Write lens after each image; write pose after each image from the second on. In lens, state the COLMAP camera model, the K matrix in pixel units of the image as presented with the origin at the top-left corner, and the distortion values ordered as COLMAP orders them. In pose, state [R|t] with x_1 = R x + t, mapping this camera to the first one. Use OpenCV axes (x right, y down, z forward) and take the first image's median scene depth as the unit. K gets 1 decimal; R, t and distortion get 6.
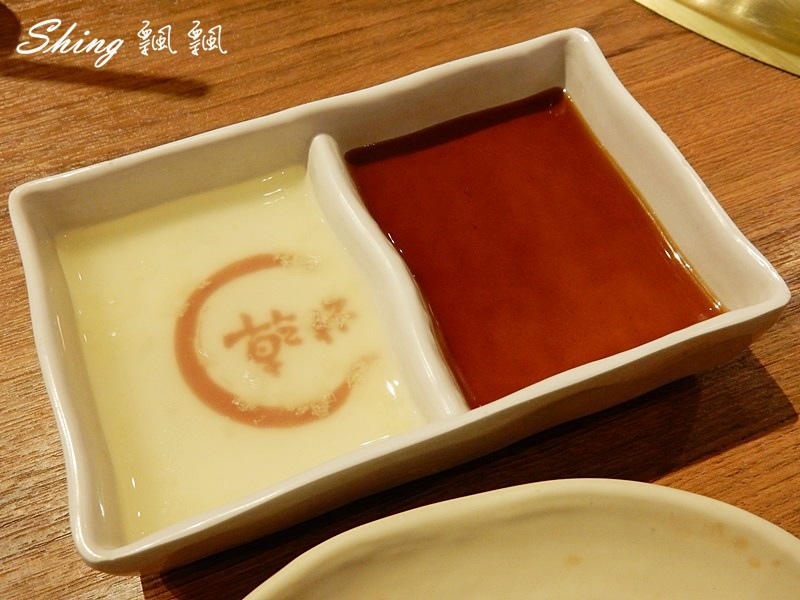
lens RADIAL K [[844.9, 0, 398.2], [0, 844.9, 298.6], [0, 0, 1]] dist [-0.003465, 0.000000]
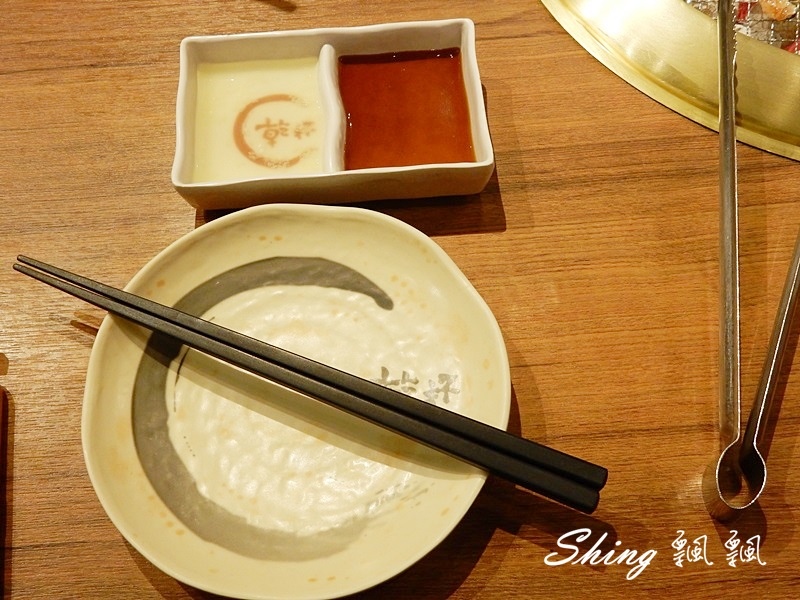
lens RADIAL K [[844.9, 0, 401.9], [0, 844.9, 300.5], [0, 0, 1]] dist [-0.003465, 0.000000]
pose [[0.951350, 0.265598, -0.156174, 0.605817], [-0.249352, 0.961428, 0.116105, 0.130114], [0.180987, -0.071514, 0.980882, -1.101925]]
